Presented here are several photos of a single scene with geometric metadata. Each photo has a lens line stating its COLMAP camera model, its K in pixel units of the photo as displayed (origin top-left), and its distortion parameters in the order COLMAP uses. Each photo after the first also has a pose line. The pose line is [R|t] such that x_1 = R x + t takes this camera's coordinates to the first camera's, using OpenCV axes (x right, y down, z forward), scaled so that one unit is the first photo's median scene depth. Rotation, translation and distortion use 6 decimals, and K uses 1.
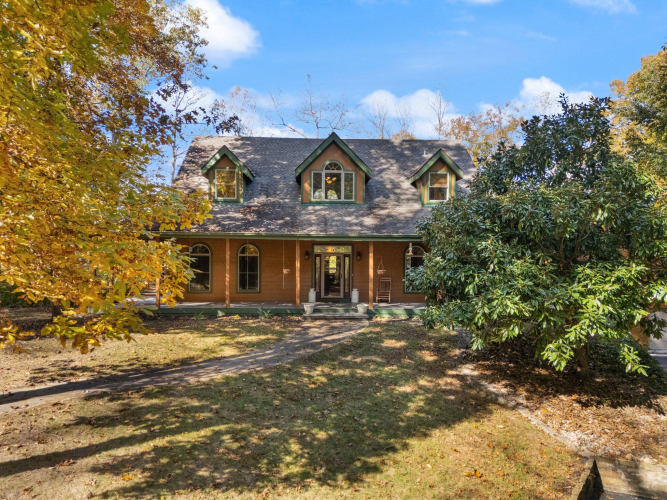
lens RADIAL K [[470.7, 0, 331.4], [0, 470.7, 254.5], [0, 0, 1]] dist [0.058982, 0.002530]
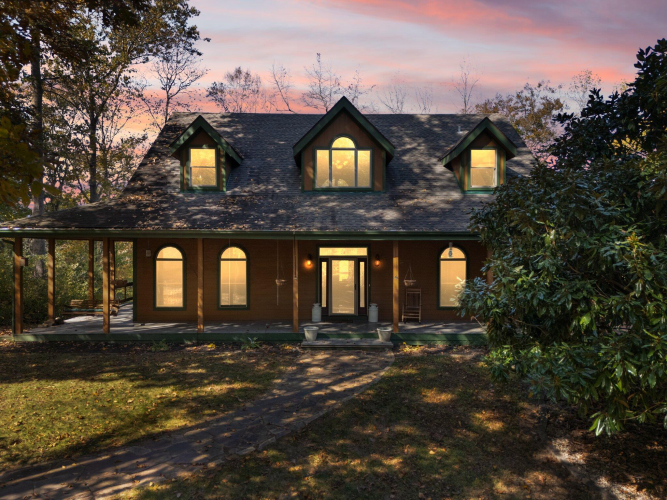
lens RADIAL K [[470.7, 0, 331.0], [0, 470.7, 250.6], [0, 0, 1]] dist [0.058982, 0.002530]
pose [[0.999503, -0.005677, -0.030994, 0.006613], [0.005353, 0.999930, -0.010525, -0.005856], [0.031052, 0.010354, 0.999464, 0.256180]]
